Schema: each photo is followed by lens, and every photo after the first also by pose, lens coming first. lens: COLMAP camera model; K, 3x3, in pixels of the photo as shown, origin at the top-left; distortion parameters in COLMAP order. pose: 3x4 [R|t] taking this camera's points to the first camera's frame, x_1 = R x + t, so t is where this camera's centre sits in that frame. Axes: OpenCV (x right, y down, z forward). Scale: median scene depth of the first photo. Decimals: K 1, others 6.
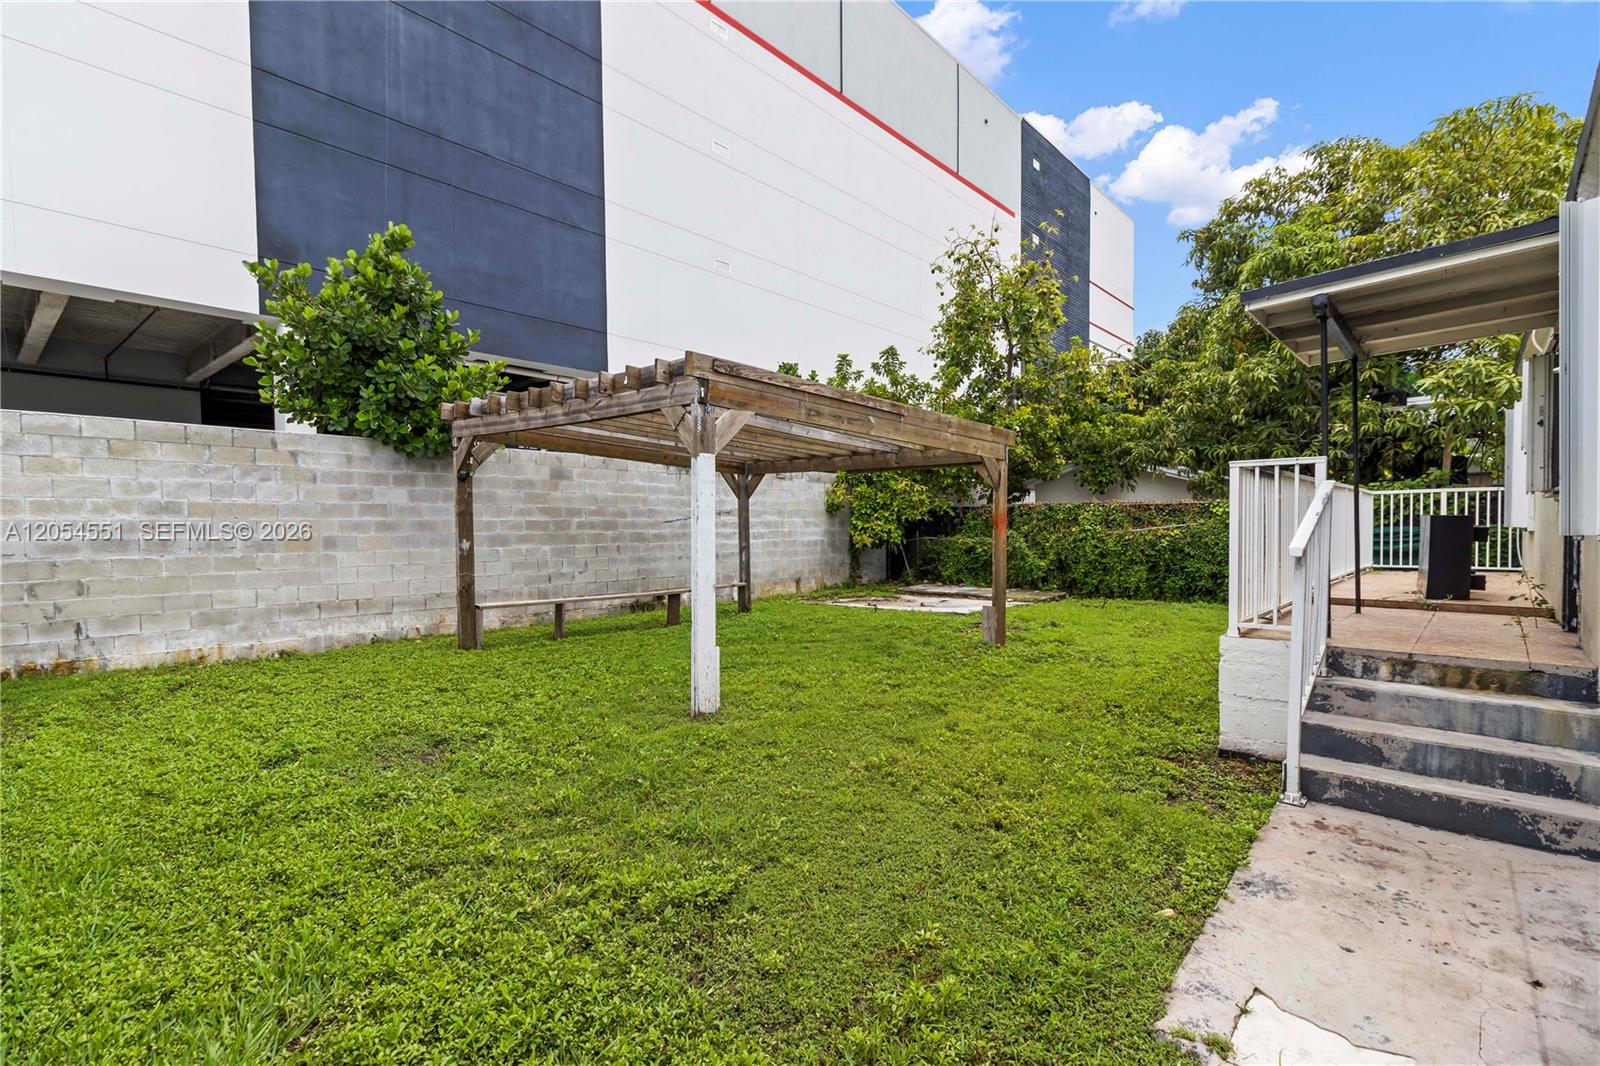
lens RADIAL K [[745.2, 0, 798.3], [0, 745.2, 535.9], [0, 0, 1]] dist [0.004960, -0.000324]
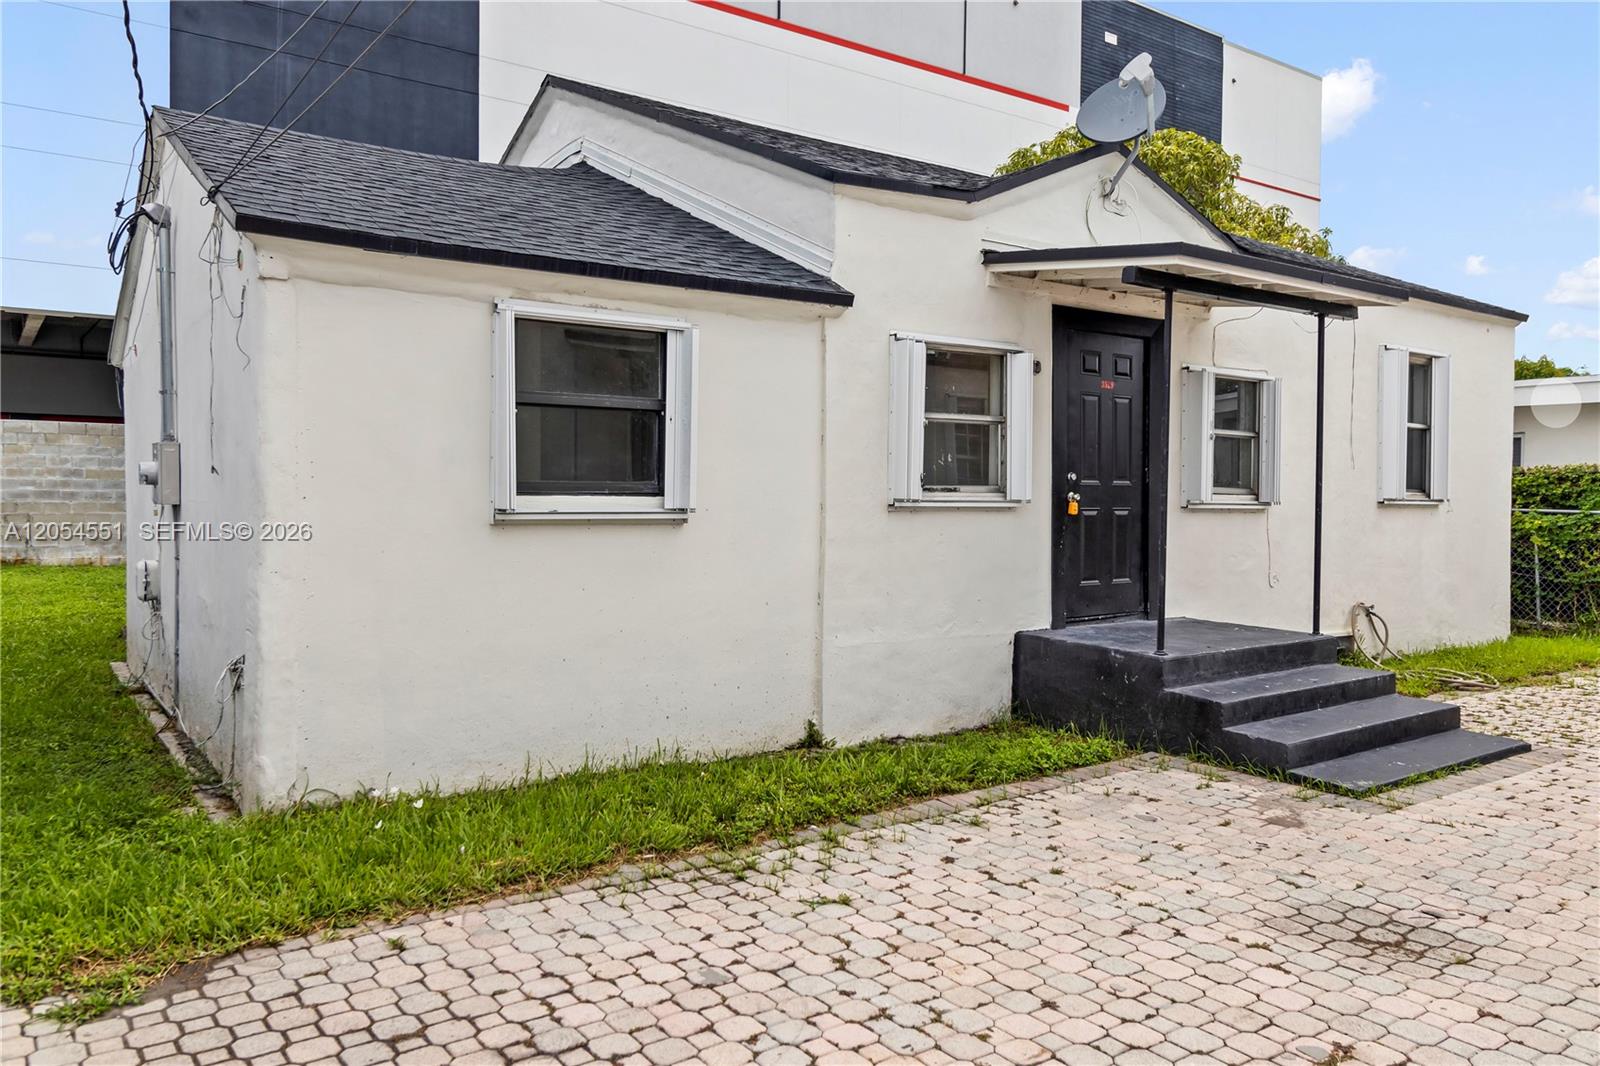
lens RADIAL K [[1159.8, 0, 816.4], [0, 1159.8, 482.3], [0, 0, 1]] dist [-0.002215, 0.000306]
pose [[0.977000, 0.016596, -0.212594, 1.339842], [-0.020697, 0.999640, -0.017077, -0.005878], [0.212234, 0.021084, 0.976991, -1.193041]]
